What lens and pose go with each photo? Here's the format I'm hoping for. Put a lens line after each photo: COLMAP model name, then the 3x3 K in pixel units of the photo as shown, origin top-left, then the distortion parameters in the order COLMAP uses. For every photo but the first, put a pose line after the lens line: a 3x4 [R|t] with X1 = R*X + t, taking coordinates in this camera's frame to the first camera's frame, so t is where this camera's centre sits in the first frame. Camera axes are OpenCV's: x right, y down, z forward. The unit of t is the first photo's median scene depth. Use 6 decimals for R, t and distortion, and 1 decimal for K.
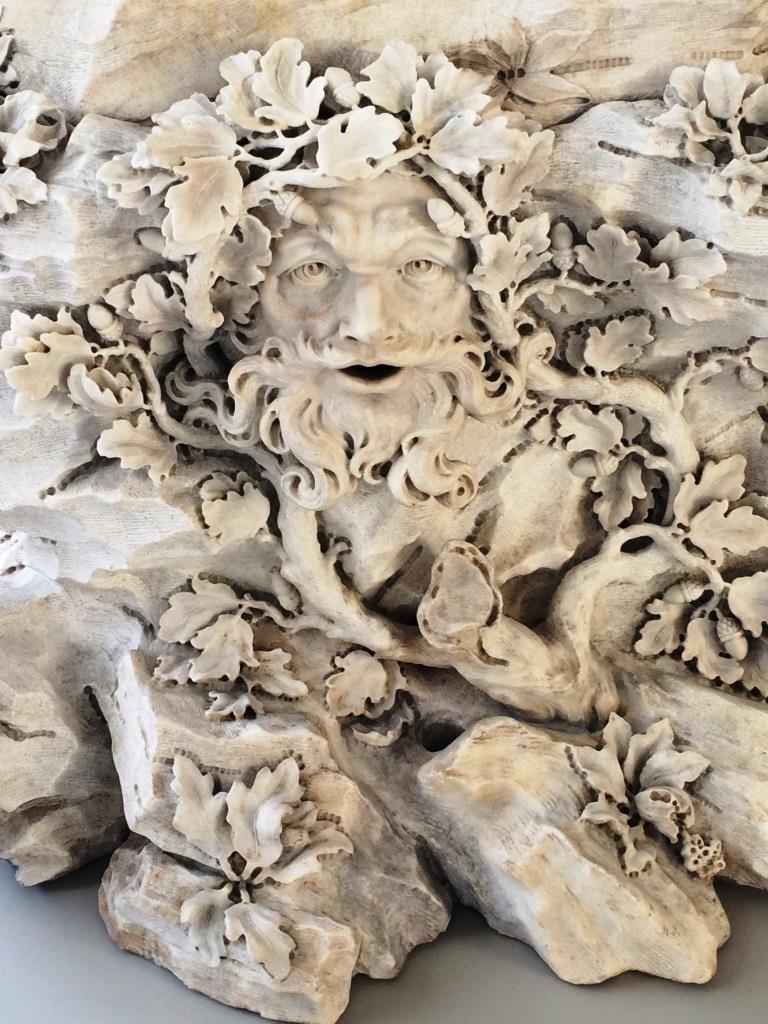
lens RADIAL K [[1722.4, 0, 391.2], [0, 1722.4, 508.1], [0, 0, 1]] dist [0.060421, 0.000000]
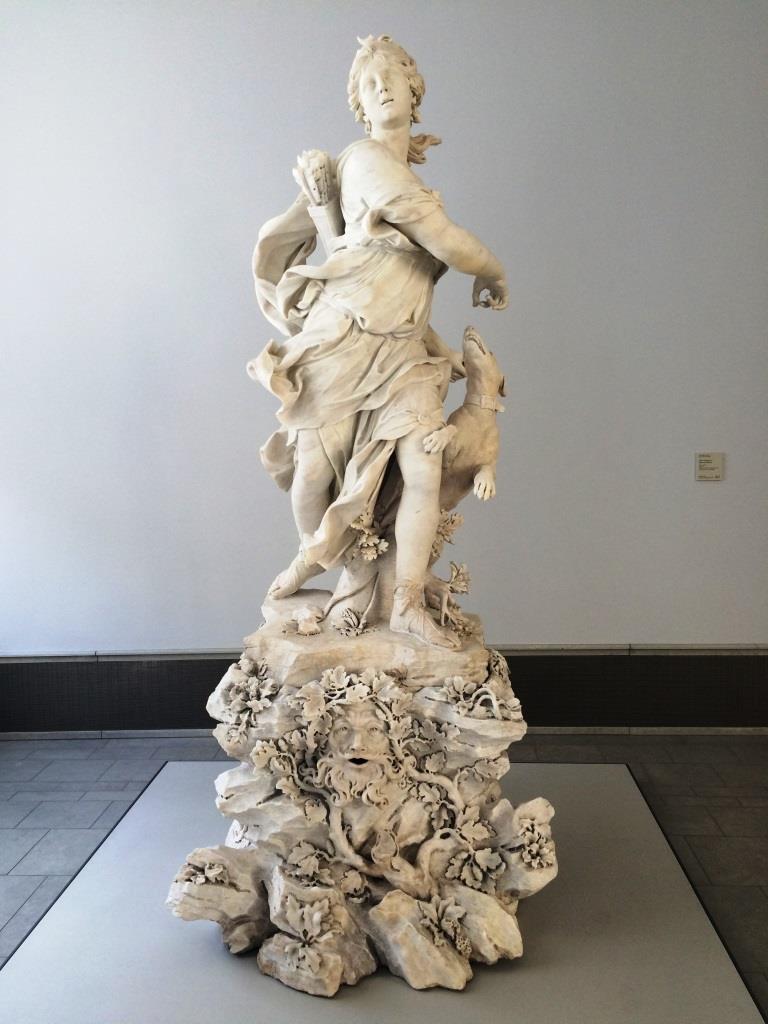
lens RADIAL K [[852.0, 0, 383.4], [0, 852.0, 507.7], [0, 0, 1]] dist [0.040860, -0.005734]
pose [[0.997653, 0.023389, -0.064358, 0.124893], [-0.053084, 0.857868, -0.511120, 0.326522], [0.043256, 0.513337, 0.857096, -0.655363]]
